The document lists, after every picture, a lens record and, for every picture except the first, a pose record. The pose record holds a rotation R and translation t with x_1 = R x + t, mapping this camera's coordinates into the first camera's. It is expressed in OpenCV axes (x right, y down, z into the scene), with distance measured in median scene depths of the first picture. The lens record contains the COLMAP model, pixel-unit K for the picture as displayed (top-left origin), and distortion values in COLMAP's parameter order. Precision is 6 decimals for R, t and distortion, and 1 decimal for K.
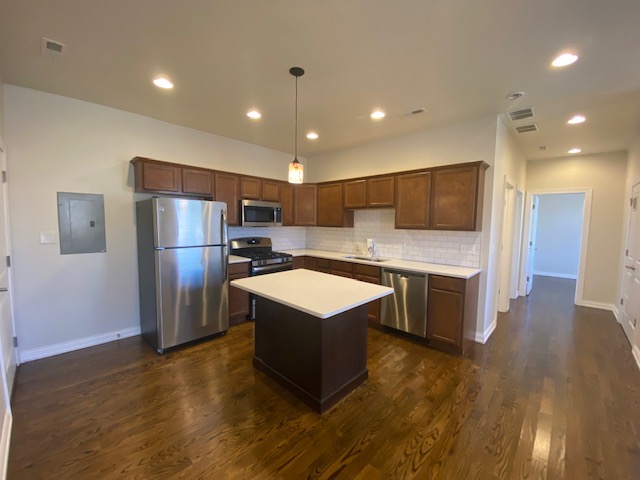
lens RADIAL K [[259.4, 0, 319.9], [0, 259.4, 241.6], [0, 0, 1]] dist [0.031035, -0.023610]
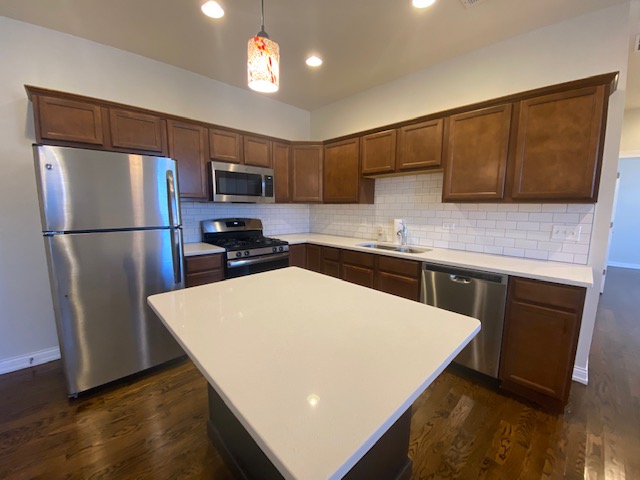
lens RADIAL K [[259.4, 0, 319.9], [0, 259.4, 241.6], [0, 0, 1]] dist [0.031035, -0.023610]
pose [[0.998992, -0.001447, -0.044857, 0.014977], [0.004176, 0.998141, 0.060796, 0.008035], [0.044685, -0.060922, 0.997142, 0.327042]]
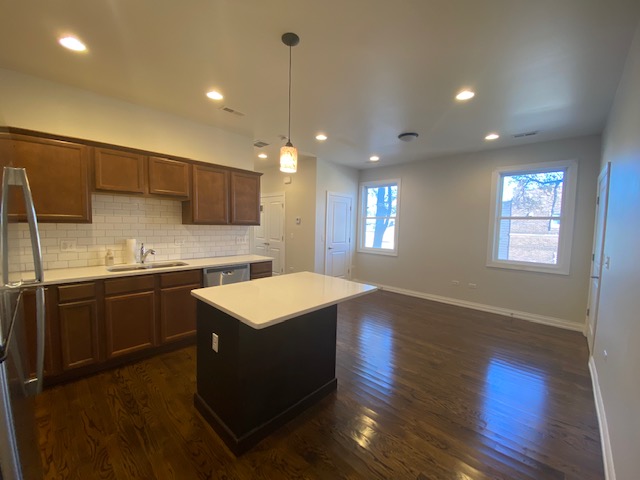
lens RADIAL K [[259.4, 0, 319.9], [0, 259.4, 241.6], [0, 0, 1]] dist [0.031035, -0.023610]
pose [[-0.009096, -0.079633, 0.996783, -0.591547], [0.053864, 0.995338, 0.080009, -0.038504], [-0.998507, 0.054419, -0.004765, 0.572494]]
